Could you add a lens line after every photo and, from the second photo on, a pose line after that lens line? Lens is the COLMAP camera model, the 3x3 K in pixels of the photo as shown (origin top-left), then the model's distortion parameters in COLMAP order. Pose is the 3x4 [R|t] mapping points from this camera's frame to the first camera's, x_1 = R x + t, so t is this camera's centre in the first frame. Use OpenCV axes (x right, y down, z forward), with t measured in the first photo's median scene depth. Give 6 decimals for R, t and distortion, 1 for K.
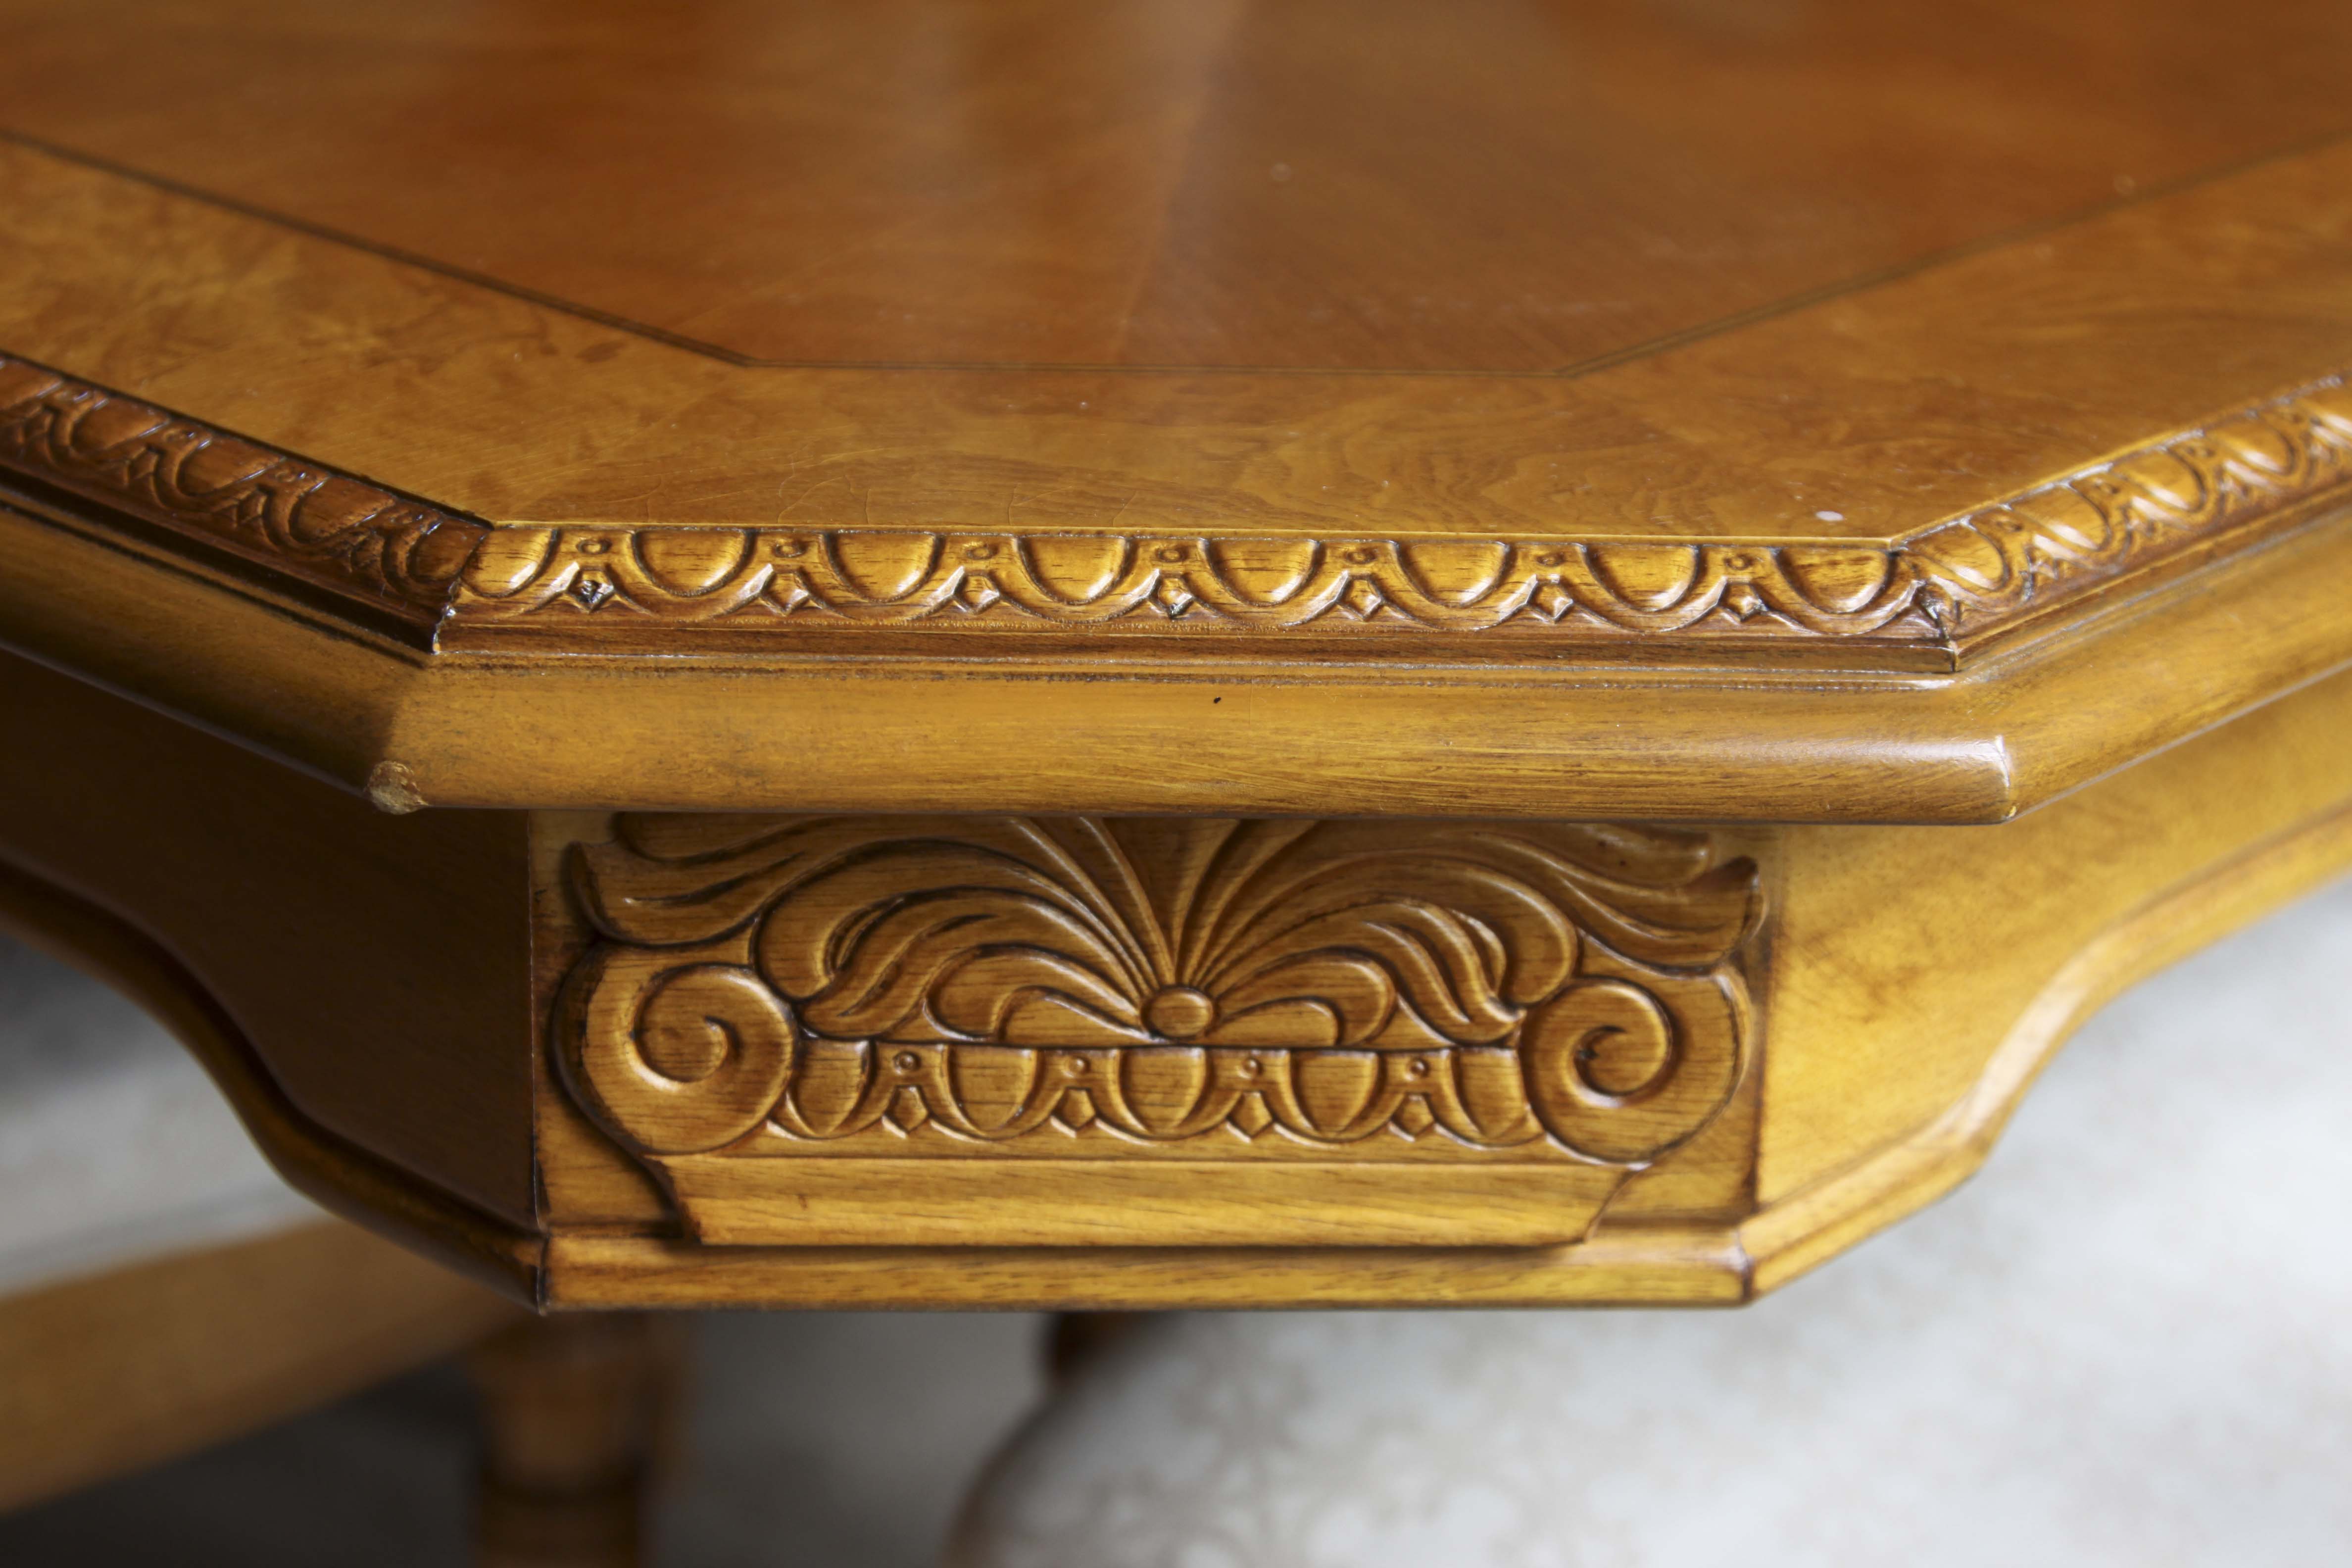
lens RADIAL K [[5086.2, 0, 1180.4], [0, 5086.2, 784.7], [0, 0, 1]] dist [0.067573, 0.000000]
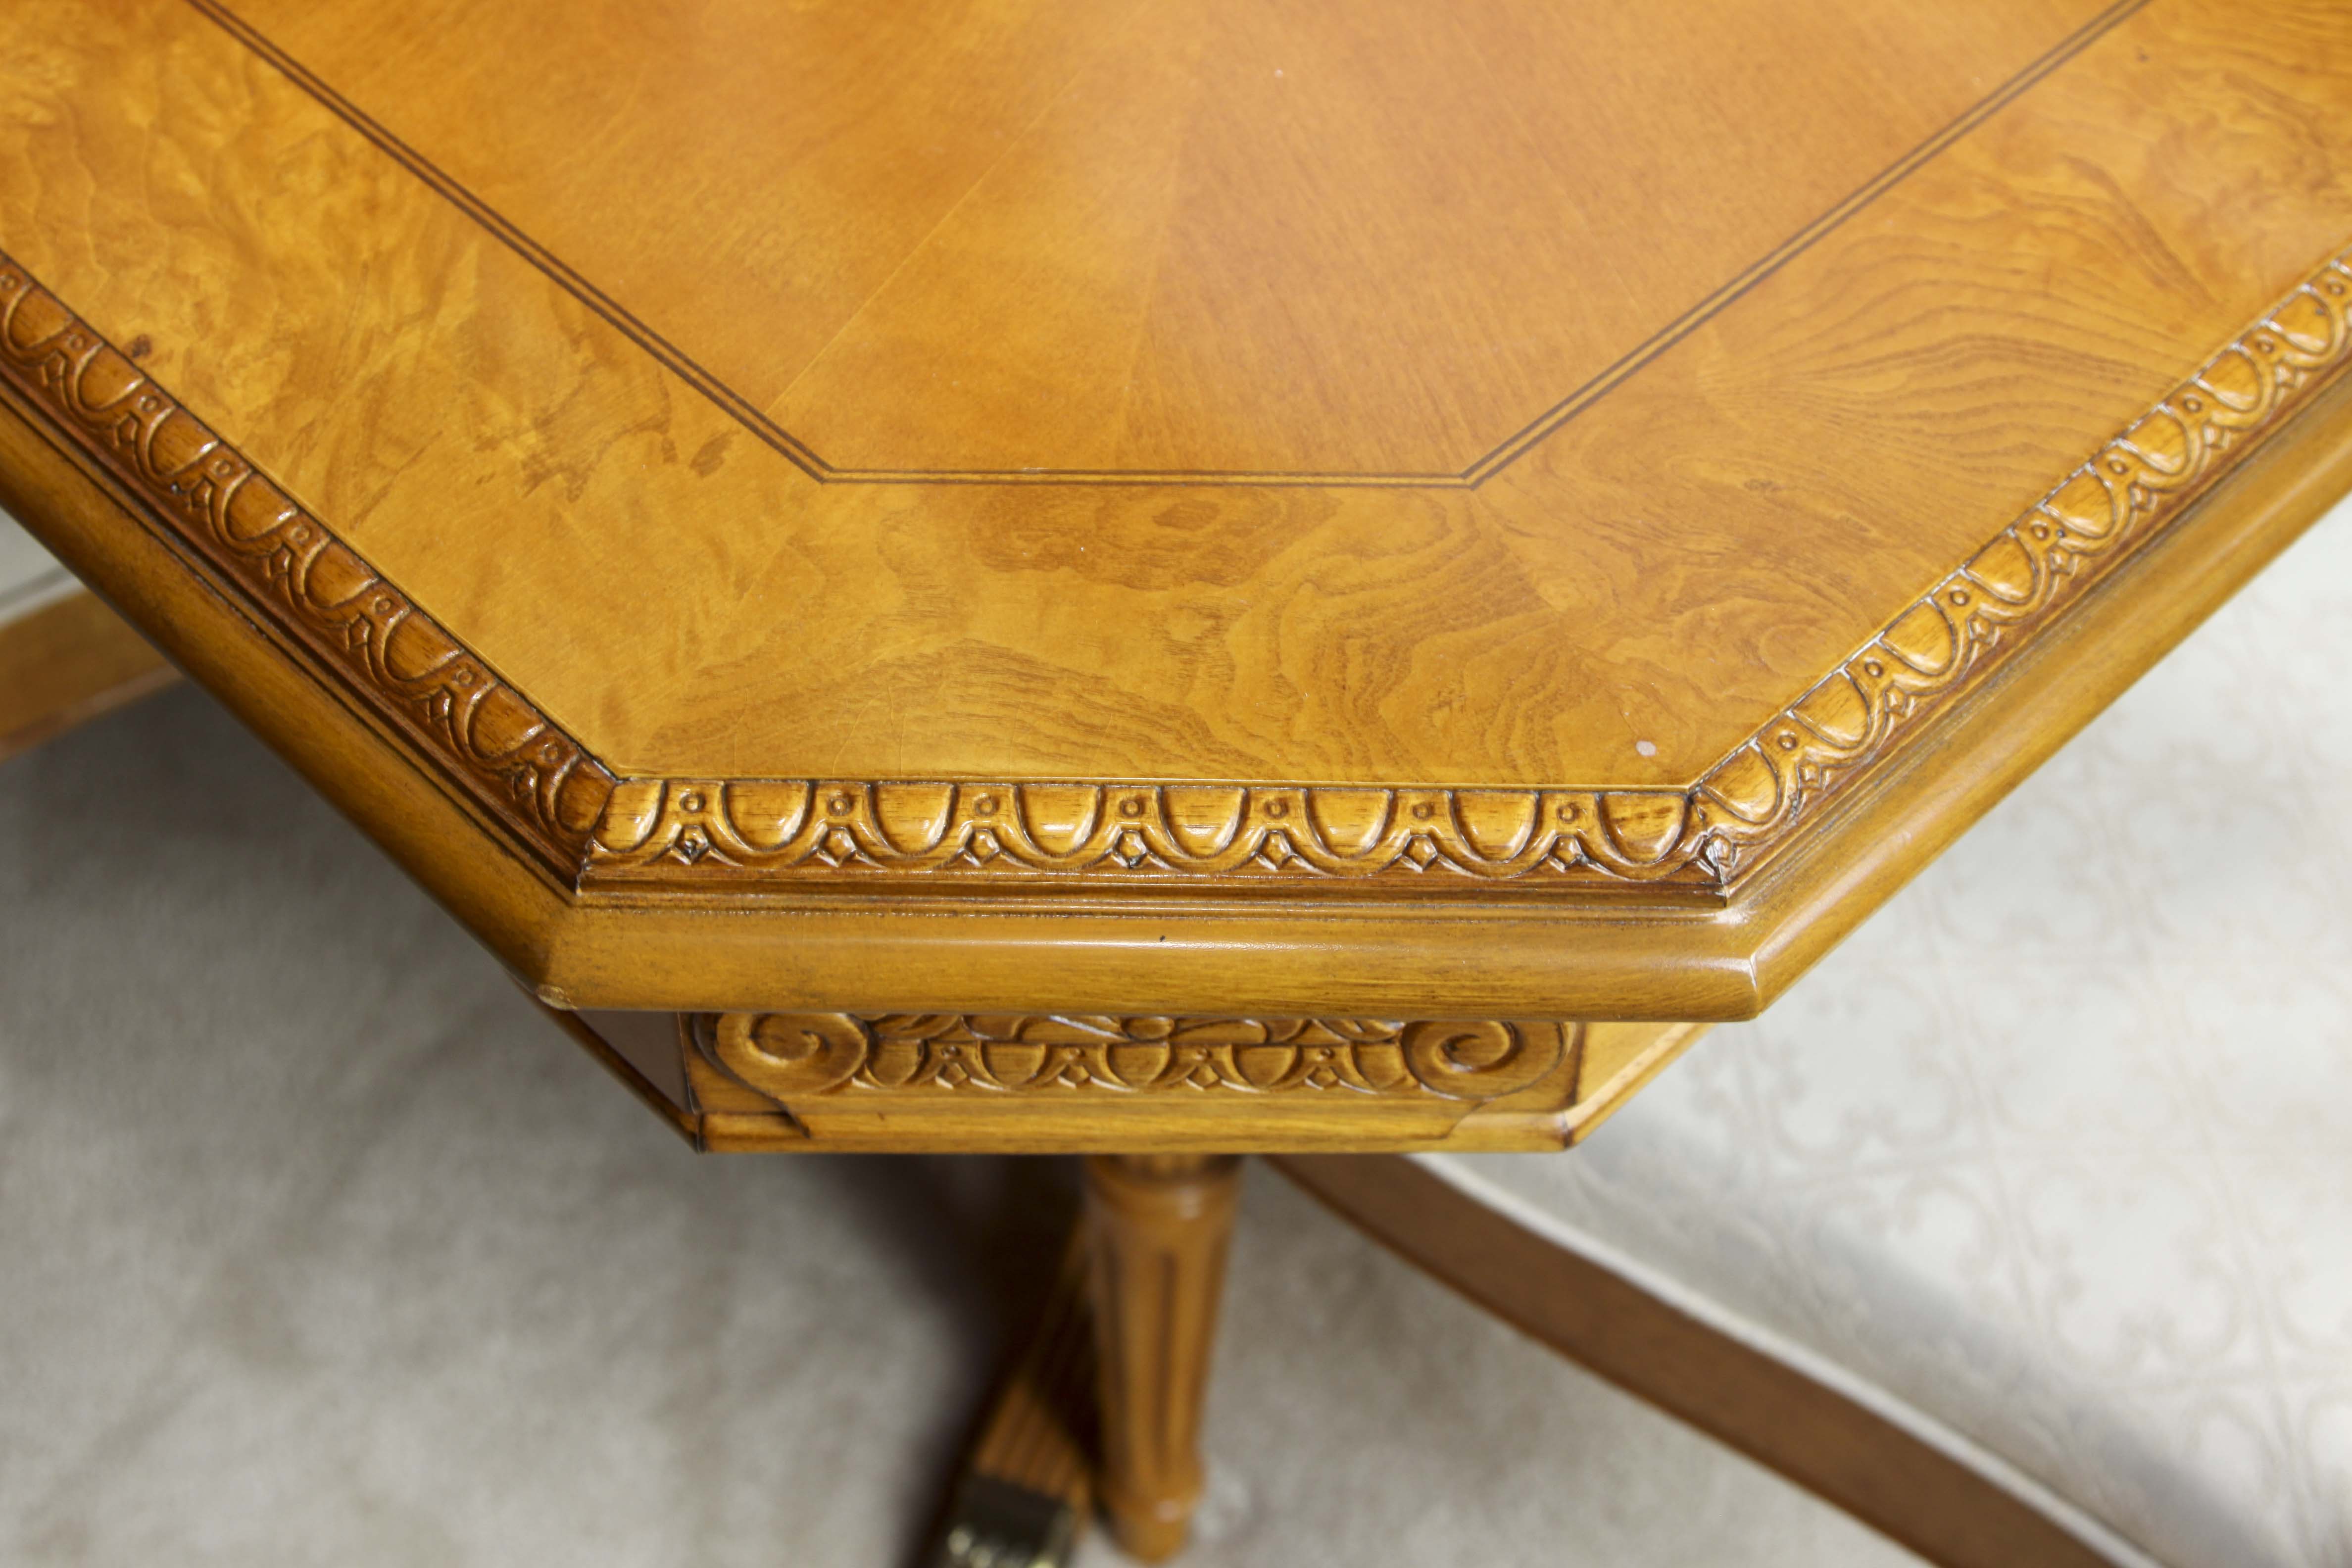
lens RADIAL K [[3862.4, 0, 1171.4], [0, 3862.4, 783.5], [0, 0, 1]] dist [-0.048481, 0.000000]
pose [[0.998145, 0.028011, -0.054052, 0.061514], [0.002238, 0.870377, 0.492380, -0.536167], [0.060837, -0.491588, 0.868700, 0.140504]]
